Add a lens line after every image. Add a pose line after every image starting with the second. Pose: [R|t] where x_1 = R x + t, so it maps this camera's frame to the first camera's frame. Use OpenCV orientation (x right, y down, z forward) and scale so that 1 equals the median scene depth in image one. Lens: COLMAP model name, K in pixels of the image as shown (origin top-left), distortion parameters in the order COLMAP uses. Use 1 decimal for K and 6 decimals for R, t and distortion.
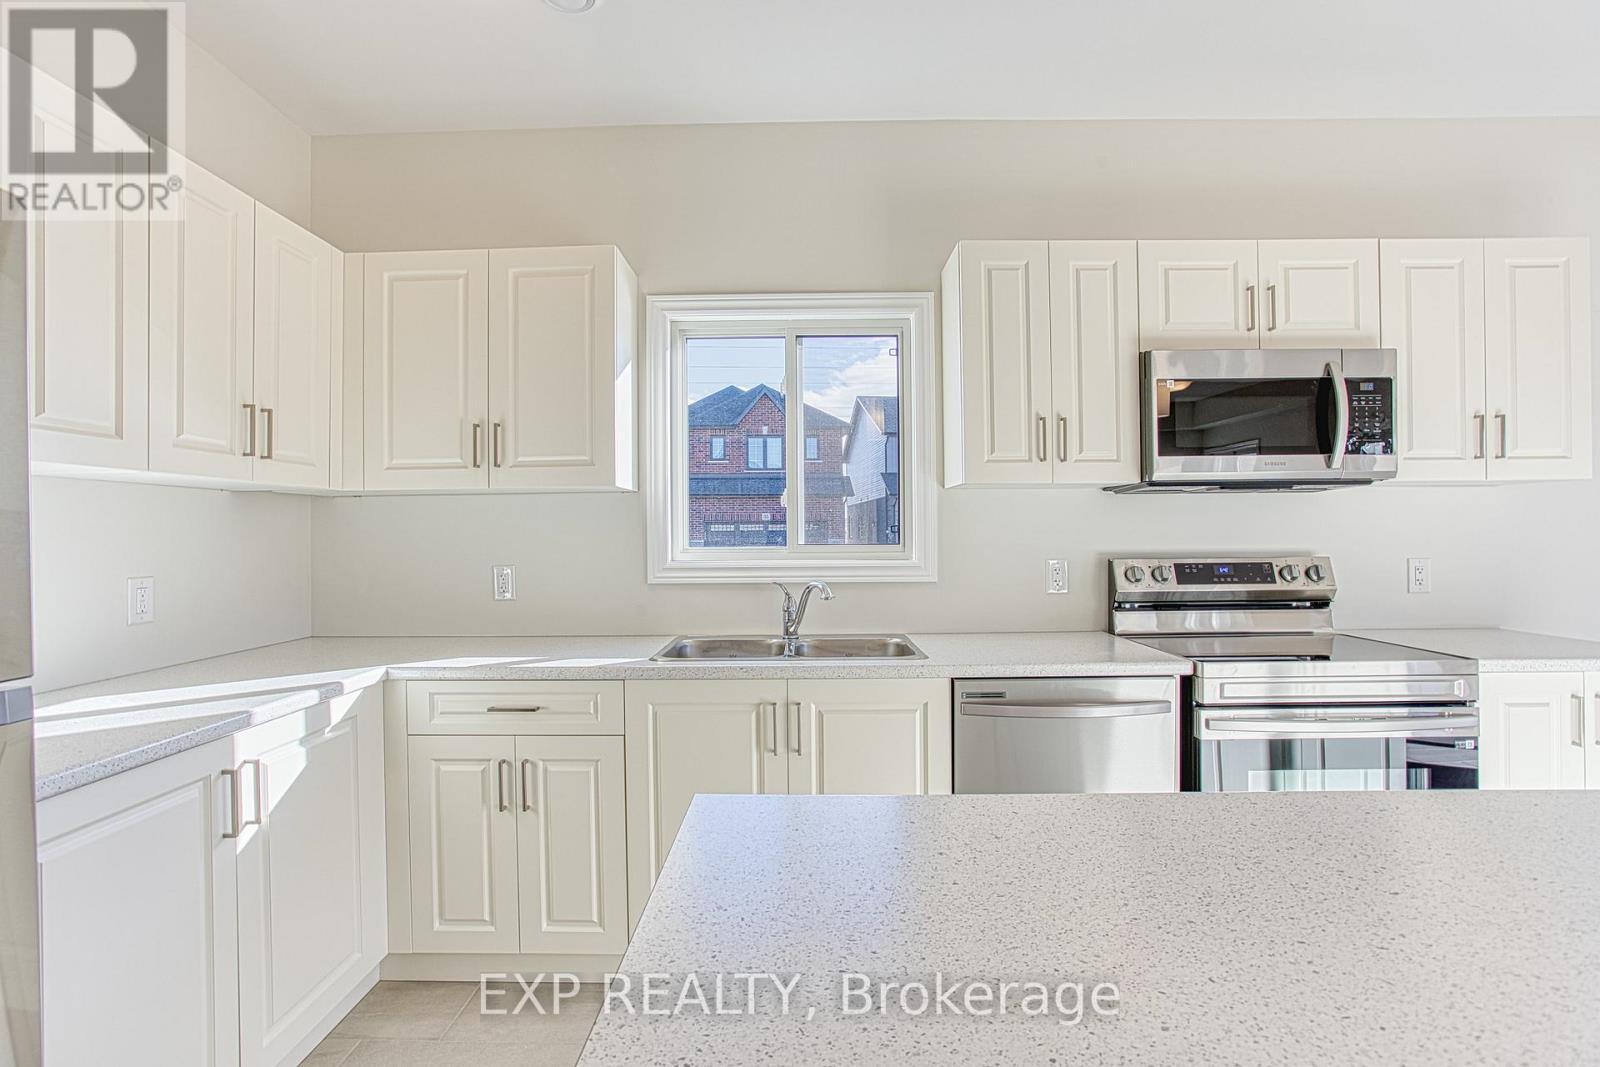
lens RADIAL K [[774.3, 0, 793.1], [0, 774.3, 529.2], [0, 0, 1]] dist [-0.052322, 0.024532]
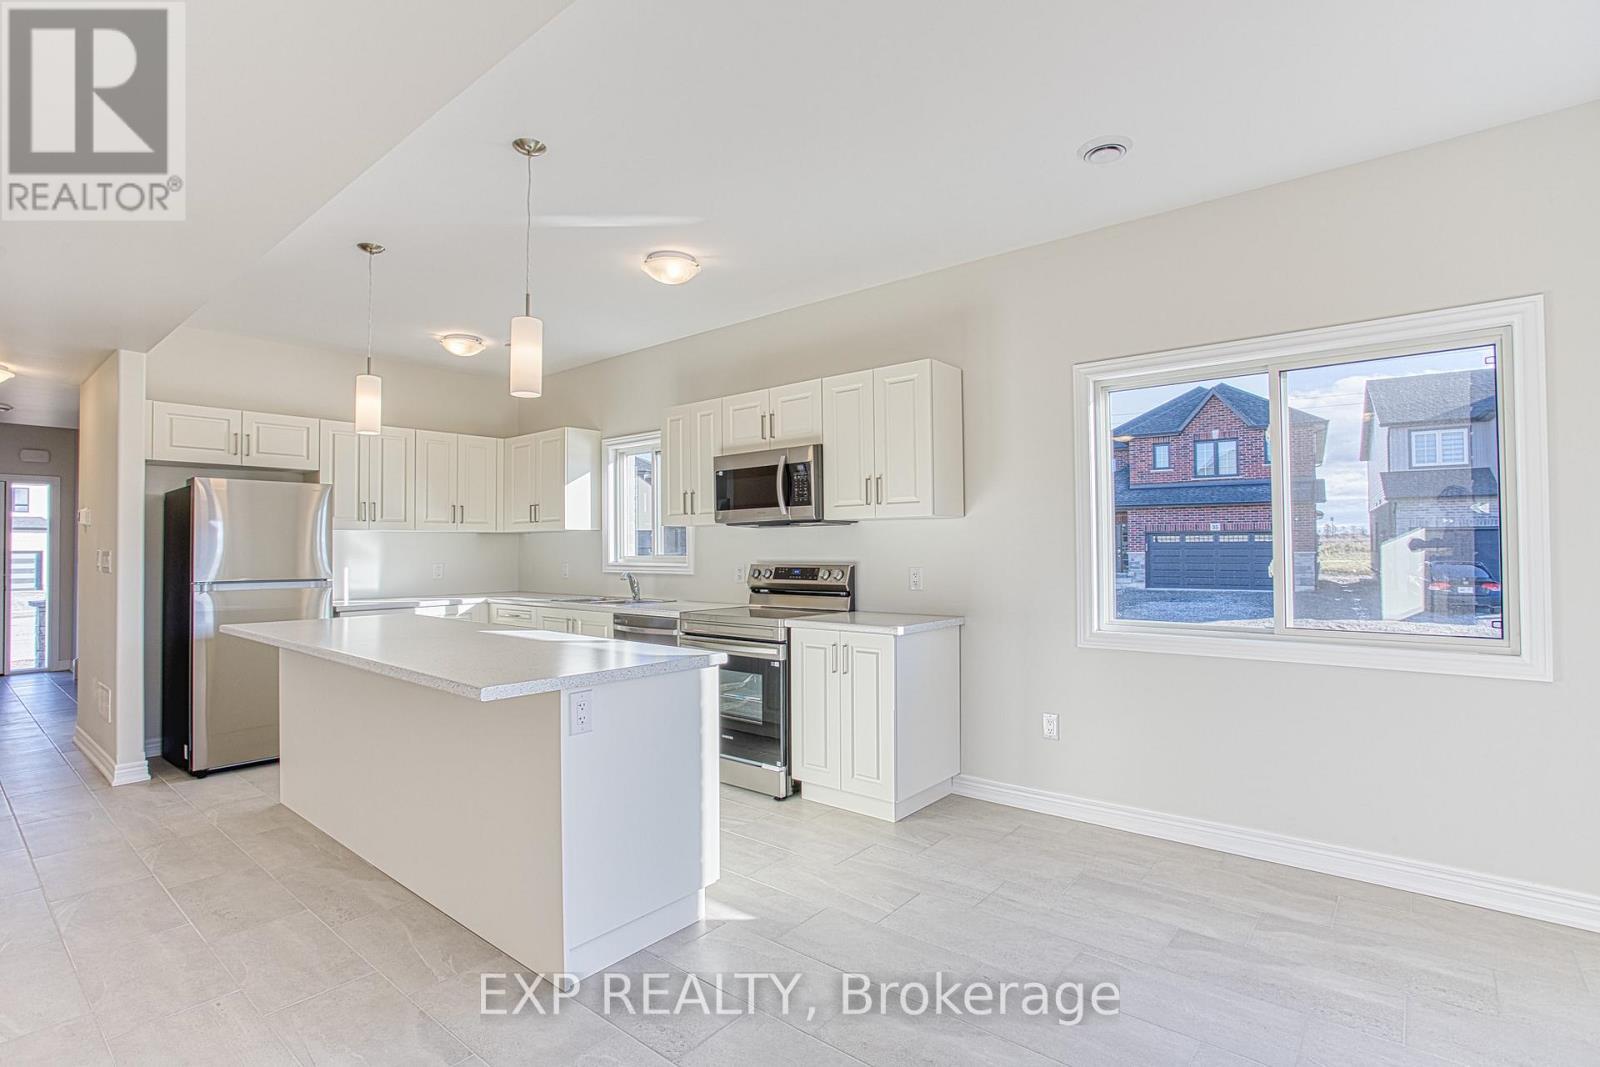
lens RADIAL K [[774.3, 0, 791.0], [0, 774.3, 533.0], [0, 0, 1]] dist [-0.052322, 0.024532]
pose [[0.773014, -0.010231, -0.634306, 1.807436], [0.004196, 0.999931, -0.011015, -0.015734], [0.634375, 0.005853, 0.773004, -0.389567]]
